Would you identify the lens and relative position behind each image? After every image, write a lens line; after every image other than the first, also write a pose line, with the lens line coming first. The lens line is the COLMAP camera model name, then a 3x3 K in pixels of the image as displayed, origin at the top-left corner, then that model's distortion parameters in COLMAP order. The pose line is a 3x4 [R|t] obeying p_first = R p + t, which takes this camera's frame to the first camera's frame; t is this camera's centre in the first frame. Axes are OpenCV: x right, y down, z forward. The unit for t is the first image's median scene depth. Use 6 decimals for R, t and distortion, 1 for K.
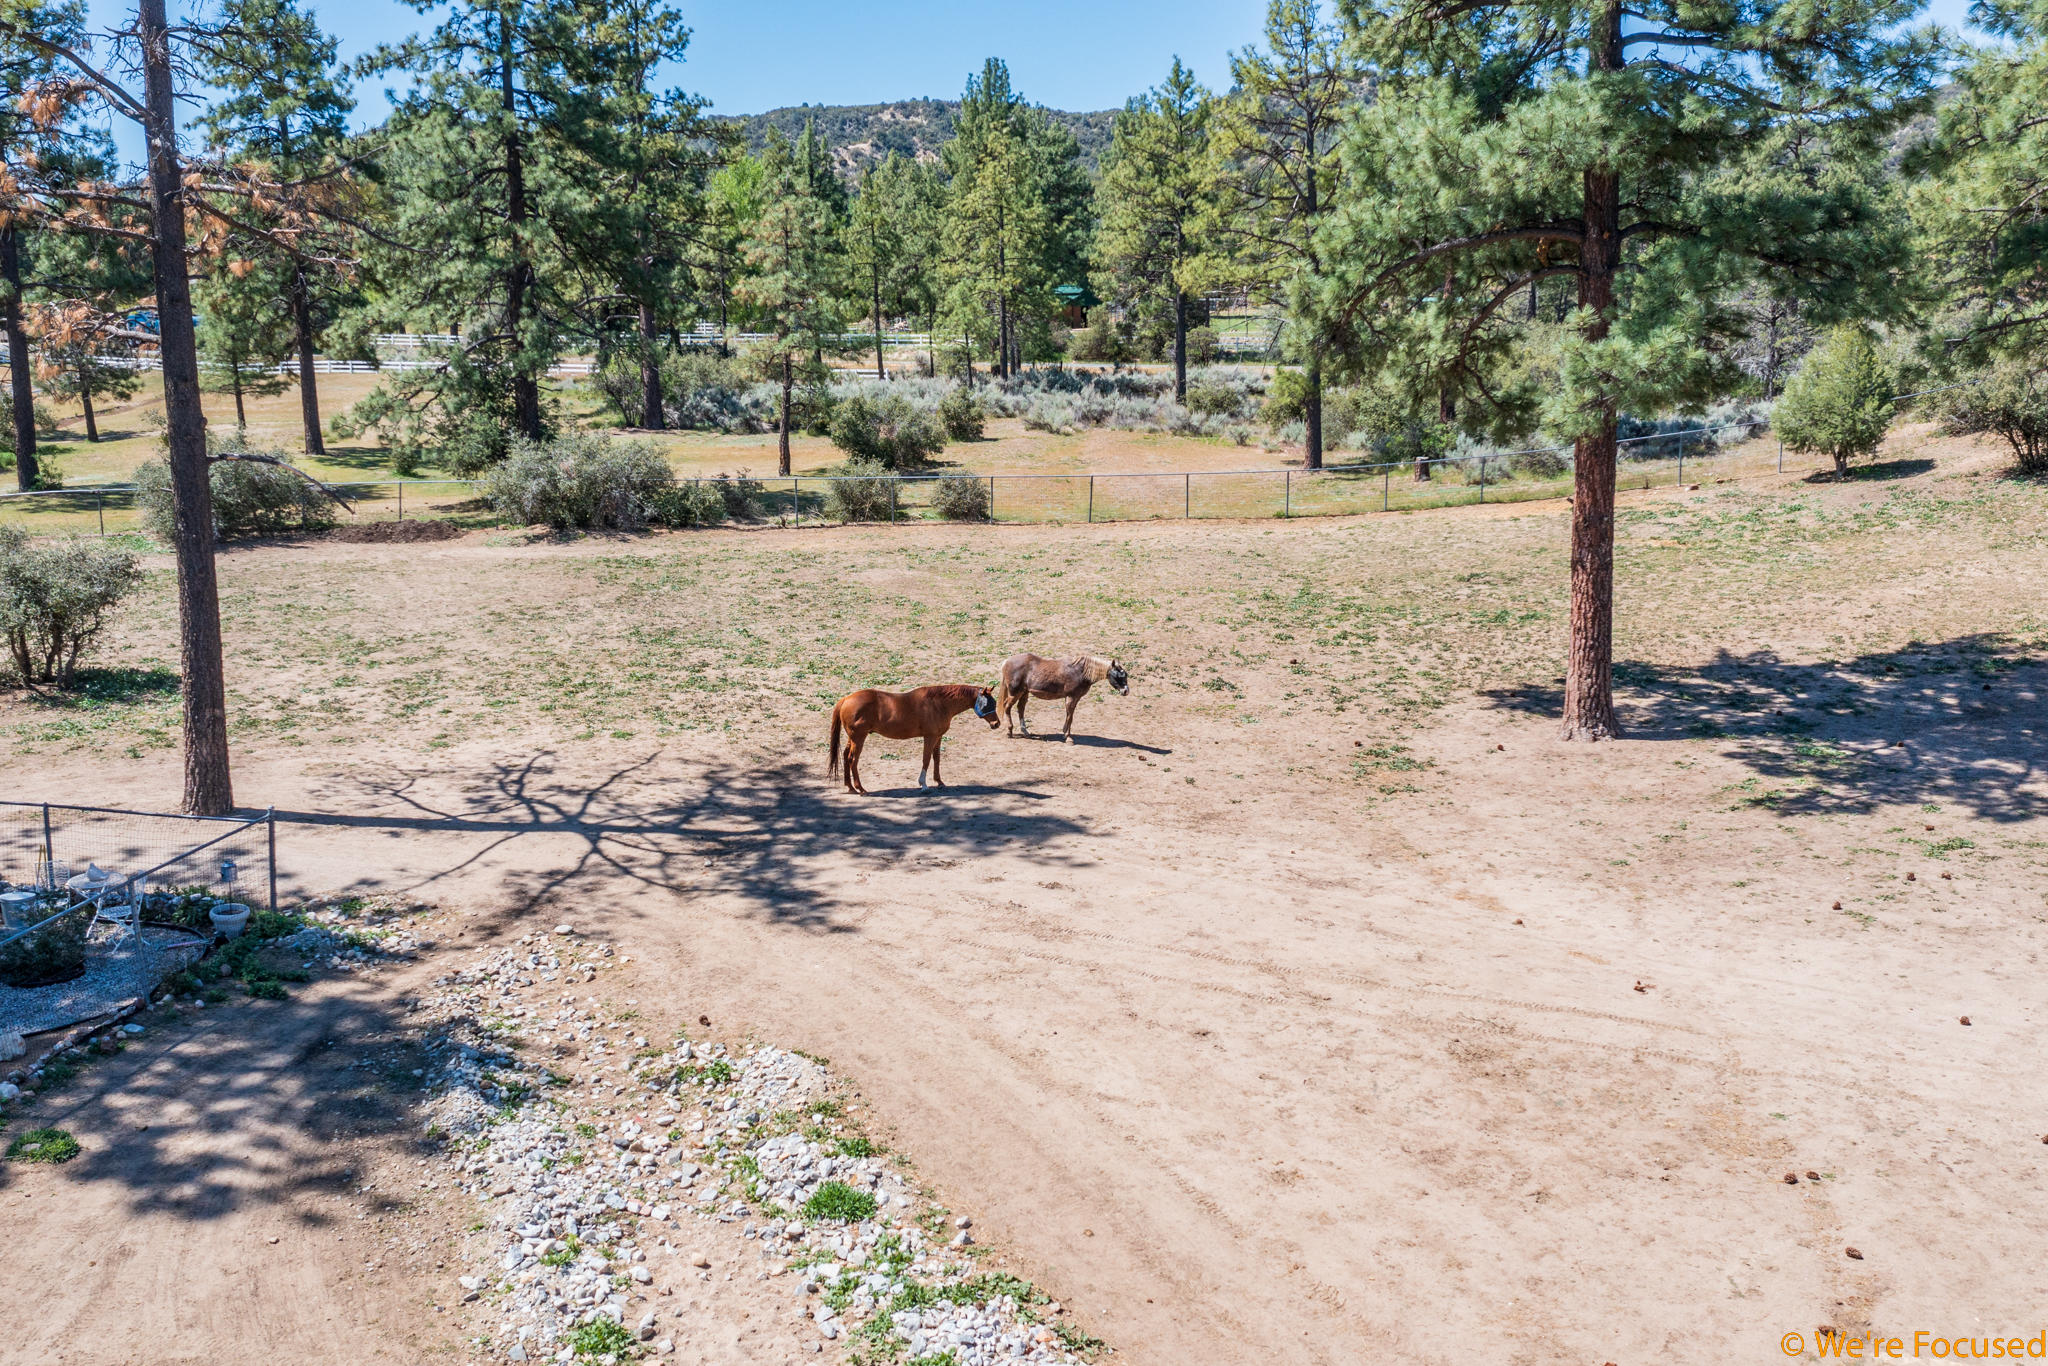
lens RADIAL K [[1929.2, 0, 1018.5], [0, 1929.2, 678.3], [0, 0, 1]] dist [-0.009795, 0.000000]
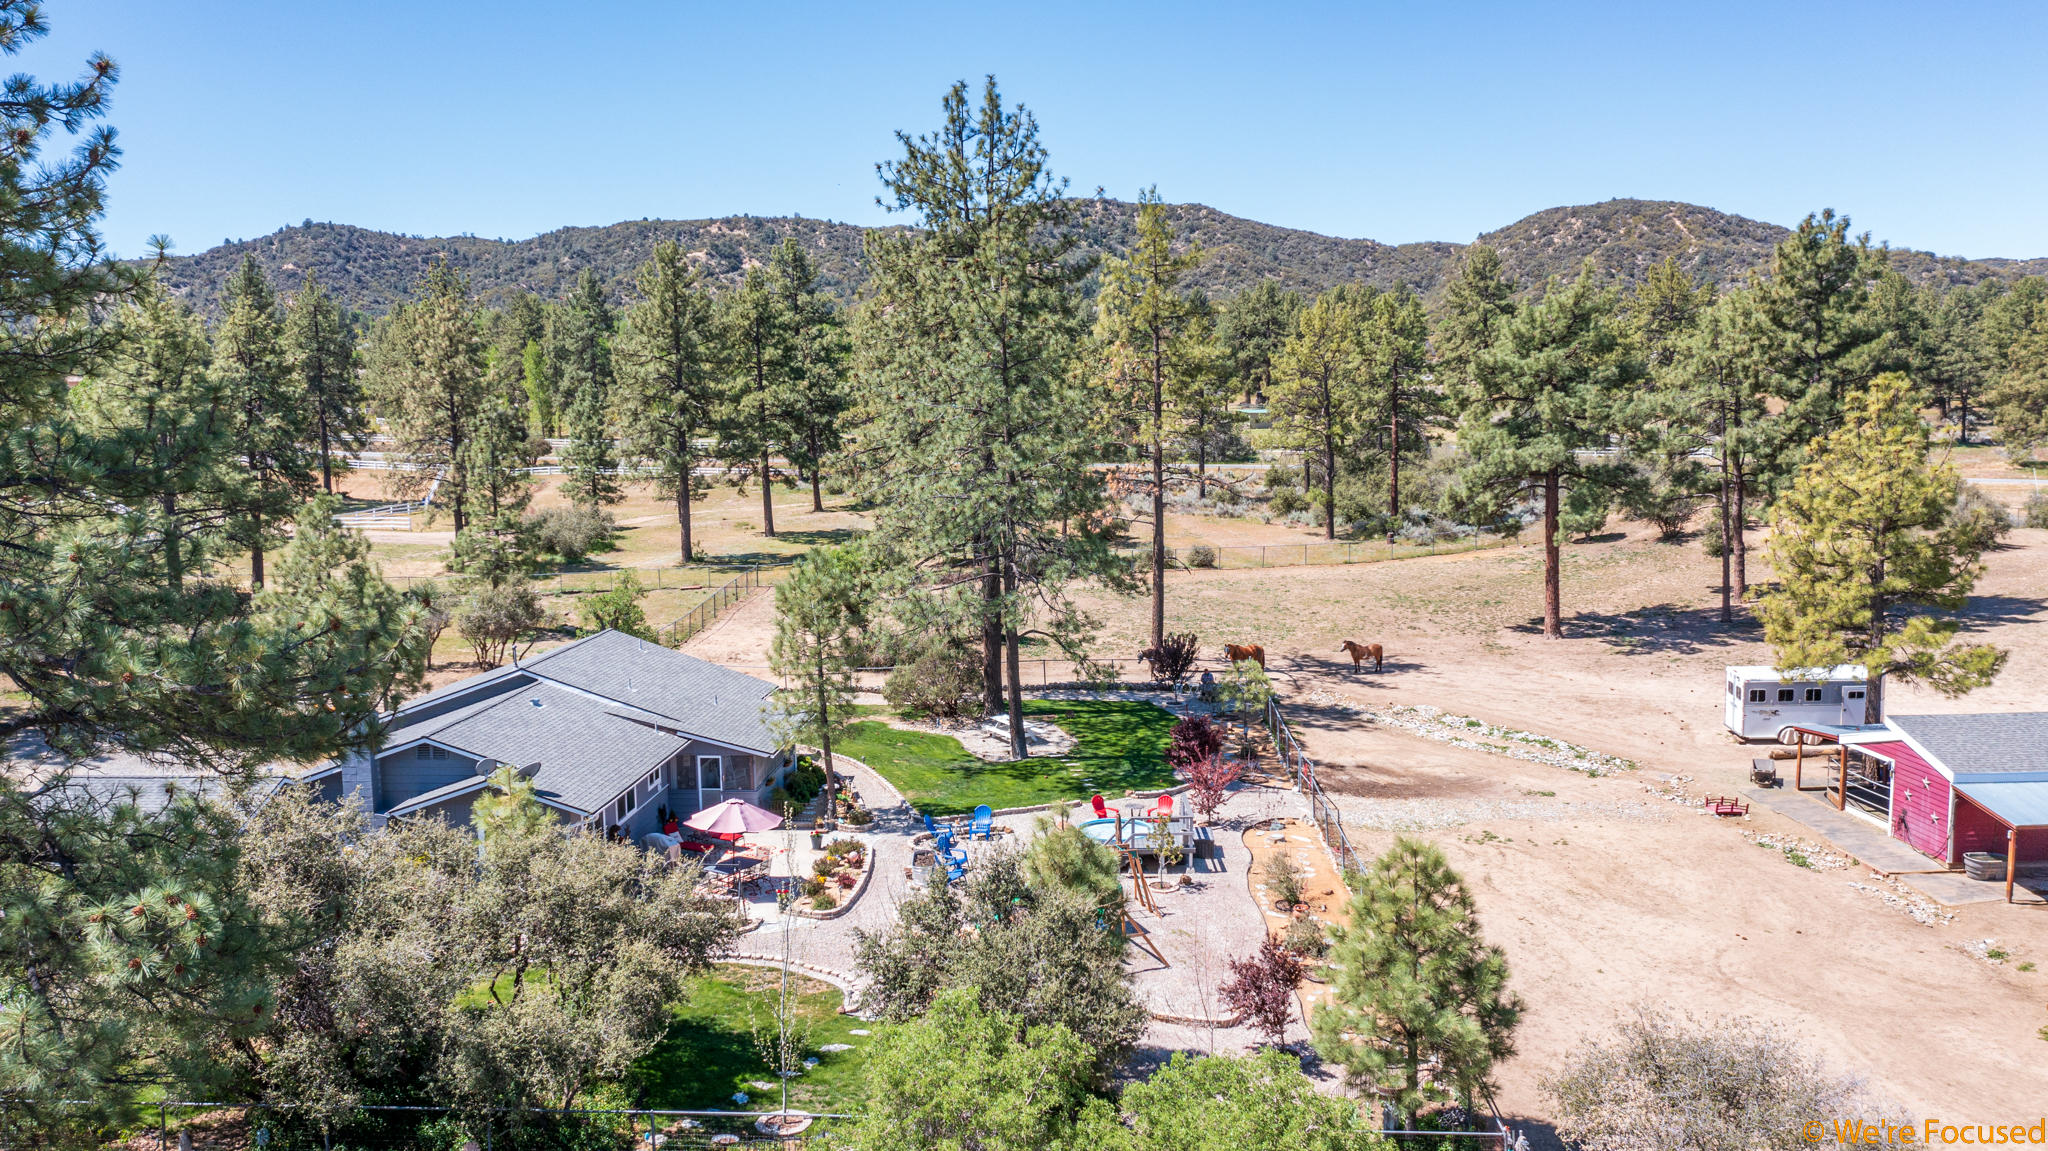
lens RADIAL K [[1636.7, 0, 1028.4], [0, 1636.7, 577.3], [0, 0, 1]] dist [-0.010991, 0.010086]
pose [[0.989226, -0.021775, 0.144768, -0.535484], [0.031294, 0.997471, -0.063810, 0.043547], [-0.143012, 0.067653, 0.987406, -0.858232]]
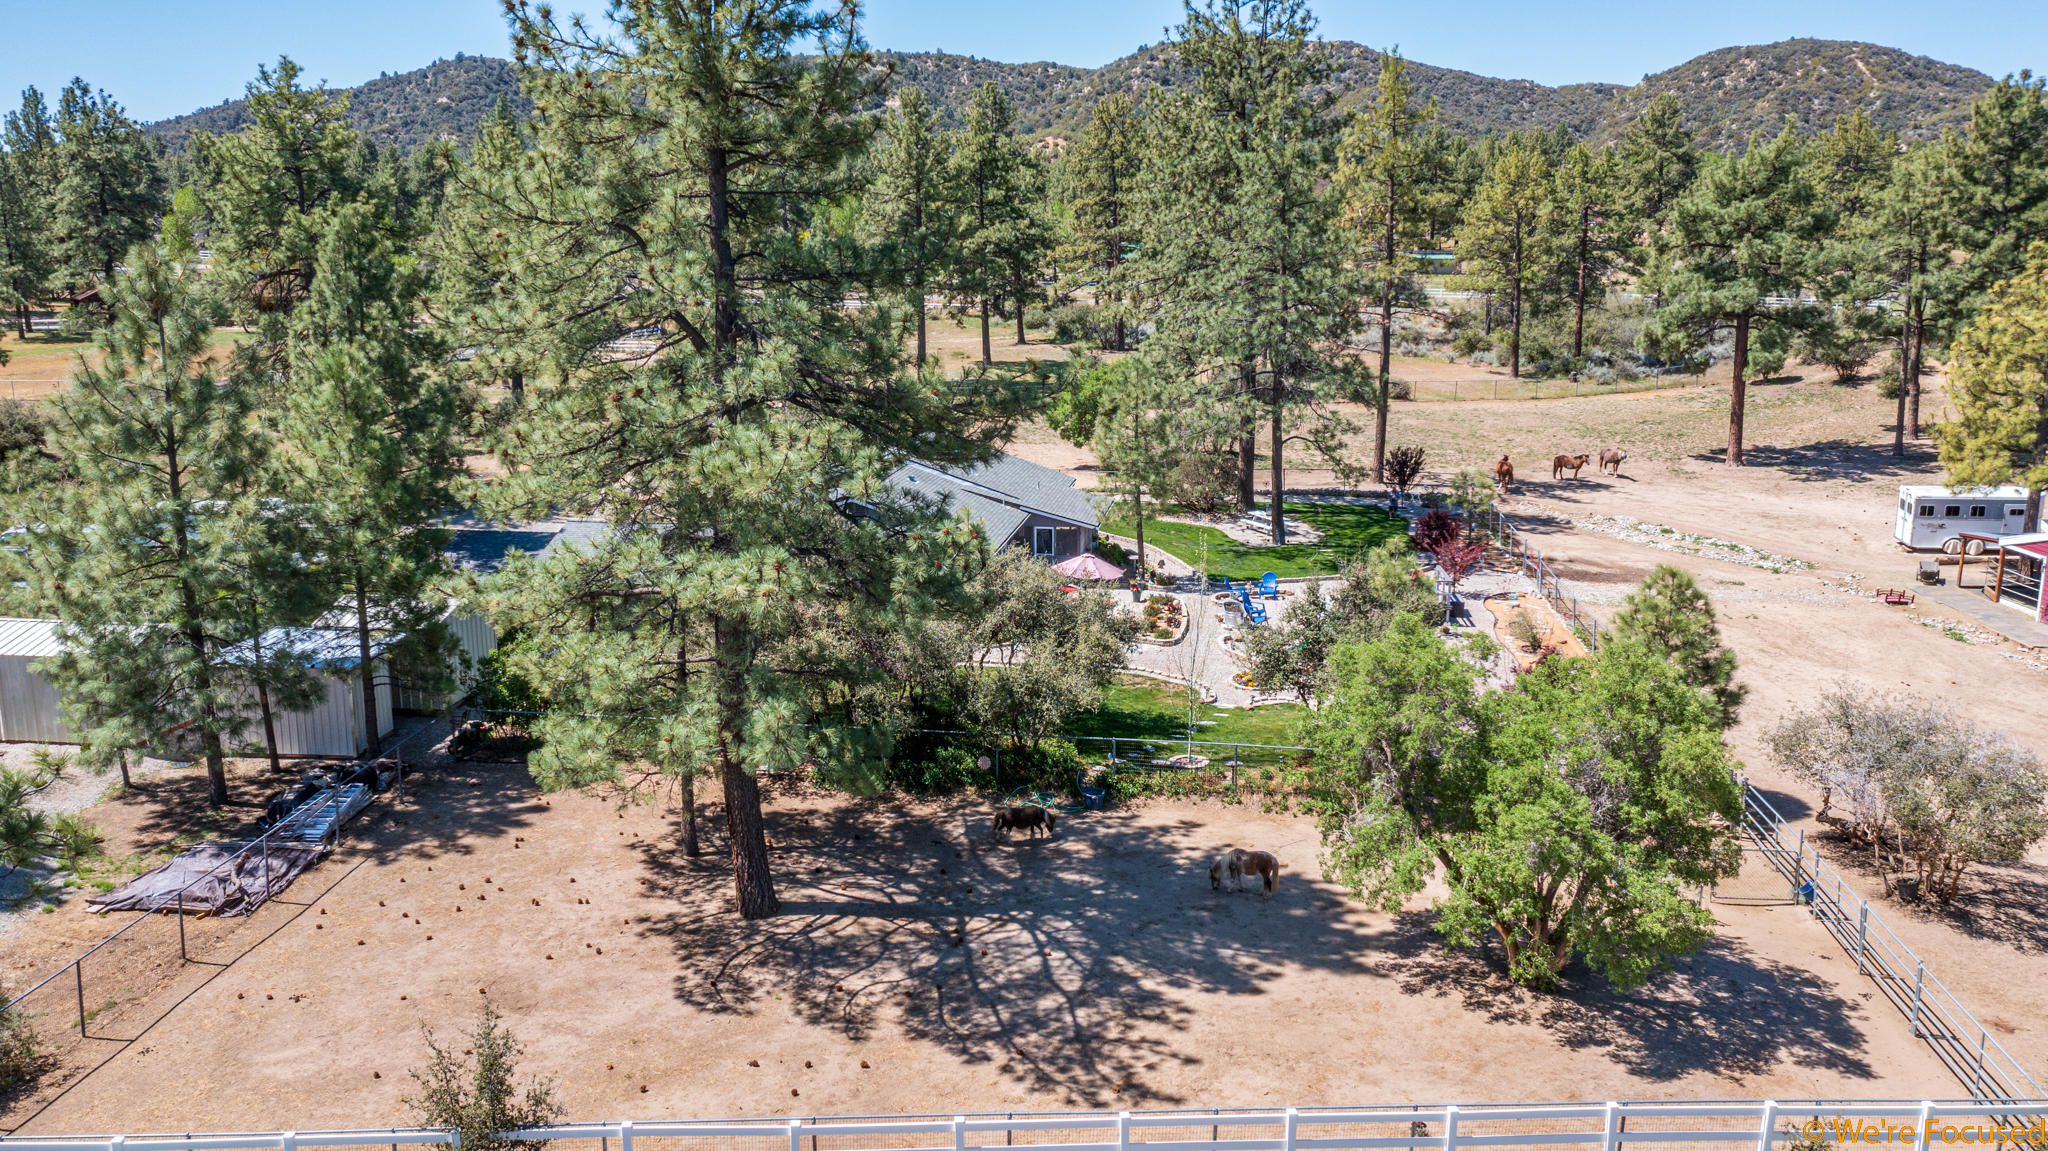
lens RADIAL K [[1636.7, 0, 1024.1], [0, 1636.7, 585.9], [0, 0, 1]] dist [-0.010991, 0.010086]
pose [[0.997808, -0.005985, 0.065910, -0.675086], [0.003779, 0.999430, 0.033554, 0.083028], [-0.066073, -0.033231, 0.997261, -1.054983]]
